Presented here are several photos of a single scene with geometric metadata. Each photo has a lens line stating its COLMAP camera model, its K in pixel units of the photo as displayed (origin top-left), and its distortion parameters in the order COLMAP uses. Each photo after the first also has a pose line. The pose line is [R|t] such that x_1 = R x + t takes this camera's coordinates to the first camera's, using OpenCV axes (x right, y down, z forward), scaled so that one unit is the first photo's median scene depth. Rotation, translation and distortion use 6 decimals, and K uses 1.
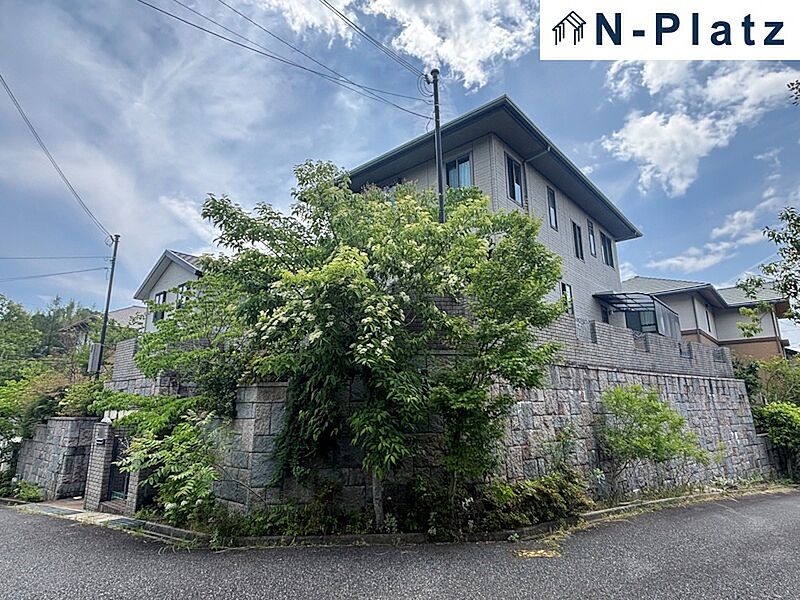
lens RADIAL K [[453.3, 0, 412.8], [0, 453.3, 306.4], [0, 0, 1]] dist [0.004685, -0.011337]
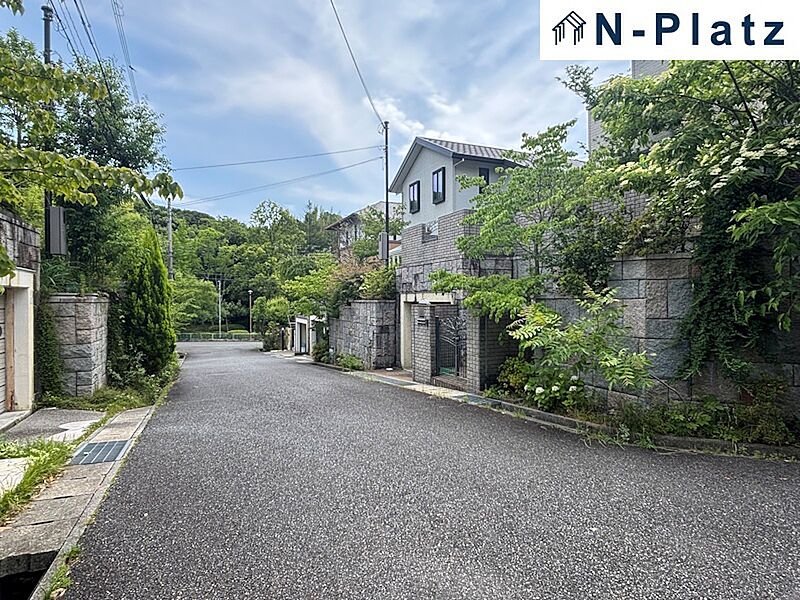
lens RADIAL K [[453.3, 0, 405.2], [0, 453.3, 309.5], [0, 0, 1]] dist [0.004685, -0.011337]
pose [[0.899744, 0.010404, -0.436293, -0.189296], [0.099627, 0.968421, 0.228549, 0.019505], [0.424893, -0.249102, 0.870295, 0.055437]]
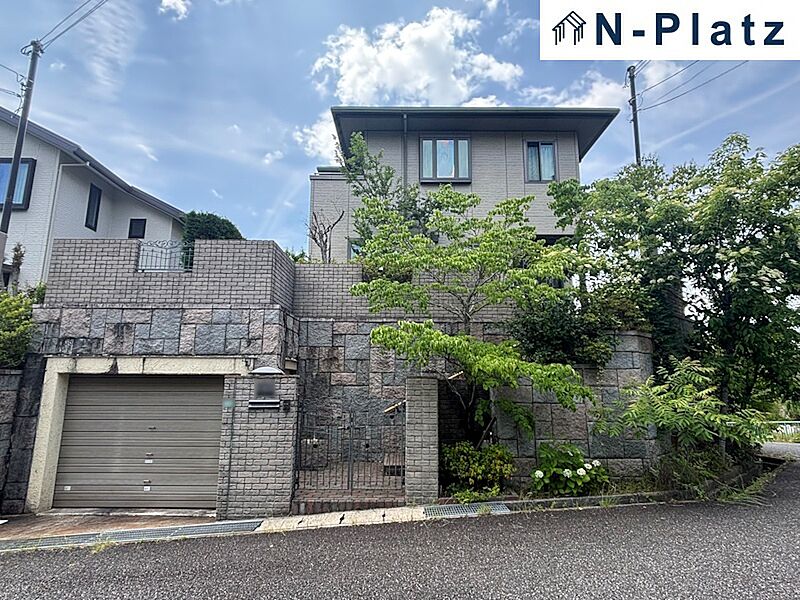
lens RADIAL K [[453.3, 0, 408.0], [0, 453.3, 303.0], [0, 0, 1]] dist [0.004685, -0.011337]
pose [[0.765461, 0.125978, 0.631030, -0.660522], [-0.152293, 0.988256, -0.012557, 0.098612], [-0.625201, -0.086490, 0.775657, 0.291312]]
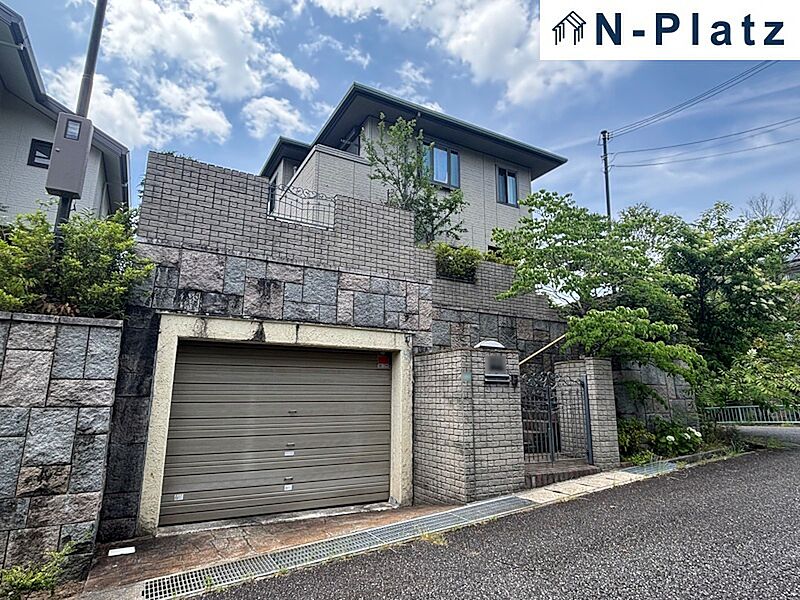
lens RADIAL K [[453.3, 0, 406.7], [0, 453.3, 292.5], [0, 0, 1]] dist [0.004685, -0.011337]
pose [[0.359934, 0.214707, 0.907936, -0.909516], [-0.218925, 0.965425, -0.141513, 0.207955], [-0.906928, -0.147834, 0.394494, 0.619445]]
